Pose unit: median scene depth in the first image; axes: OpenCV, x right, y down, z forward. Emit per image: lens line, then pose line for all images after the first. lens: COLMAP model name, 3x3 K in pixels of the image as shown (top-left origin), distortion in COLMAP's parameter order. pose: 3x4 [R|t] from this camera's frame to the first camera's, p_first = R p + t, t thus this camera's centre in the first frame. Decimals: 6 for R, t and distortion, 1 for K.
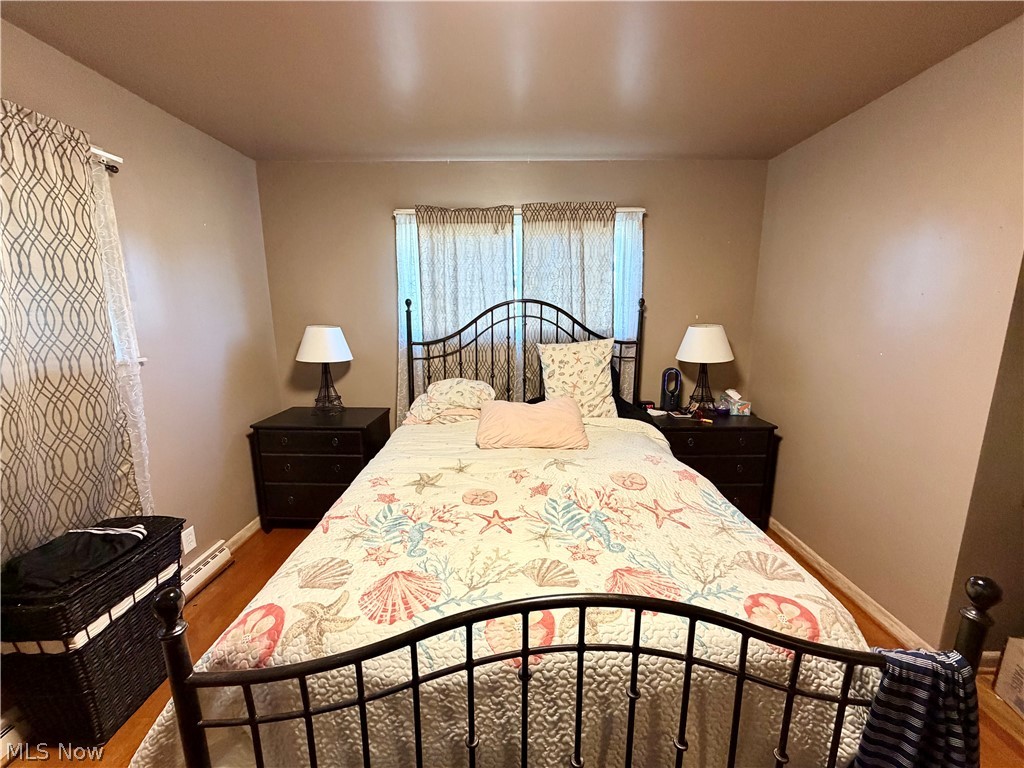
lens RADIAL K [[409.3, 0, 508.4], [0, 409.3, 384.3], [0, 0, 1]] dist [-0.001280, 0.000250]
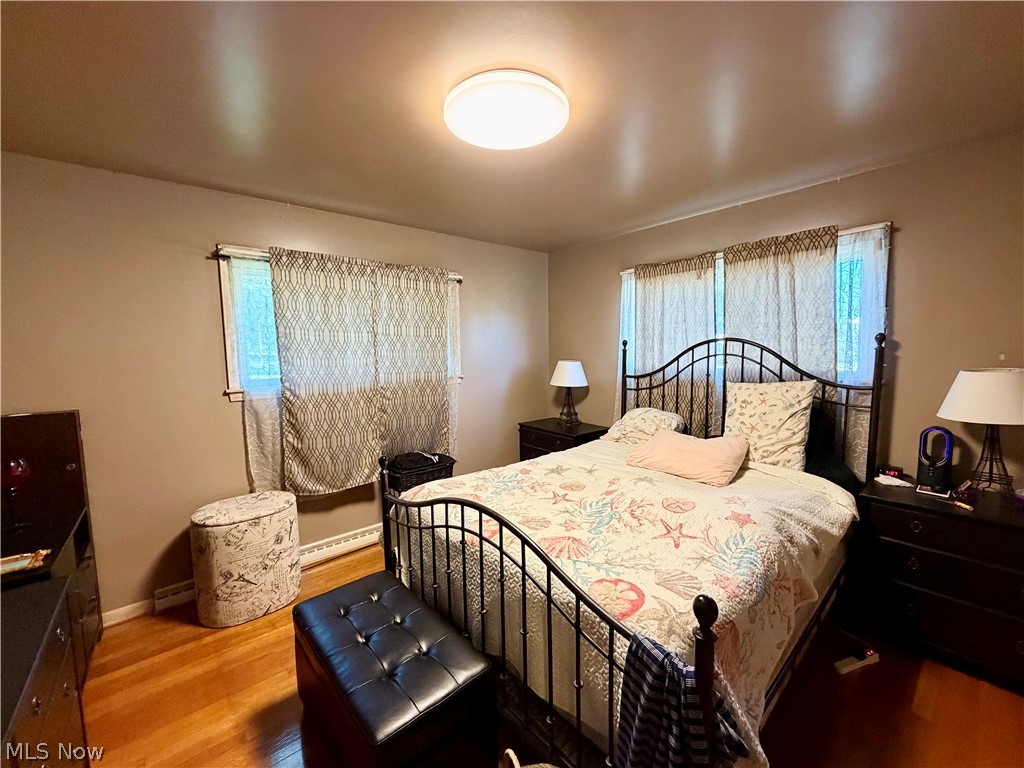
lens RADIAL K [[409.3, 0, 506.3], [0, 409.3, 382.6], [0, 0, 1]] dist [-0.001280, 0.000250]
pose [[0.641905, 0.057769, -0.764605, 0.497033], [-0.129441, 0.991011, -0.033794, 0.006089], [0.755780, 0.120664, 0.643612, -0.048522]]
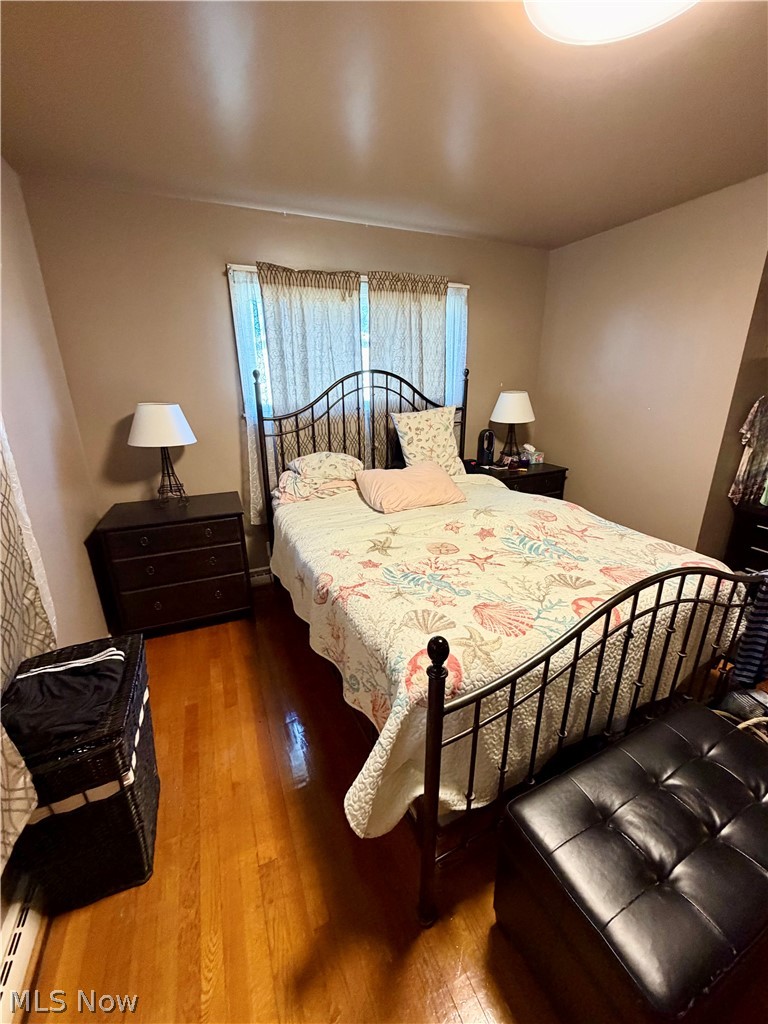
lens RADIAL K [[409.3, 0, 382.8], [0, 409.3, 510.5], [0, 0, 1]] dist [-0.001280, 0.000250]
pose [[0.911401, -0.136591, 0.388189, -0.403458], [0.086021, 0.985704, 0.144876, -0.006292], [-0.402428, -0.098648, 0.910121, 0.019627]]
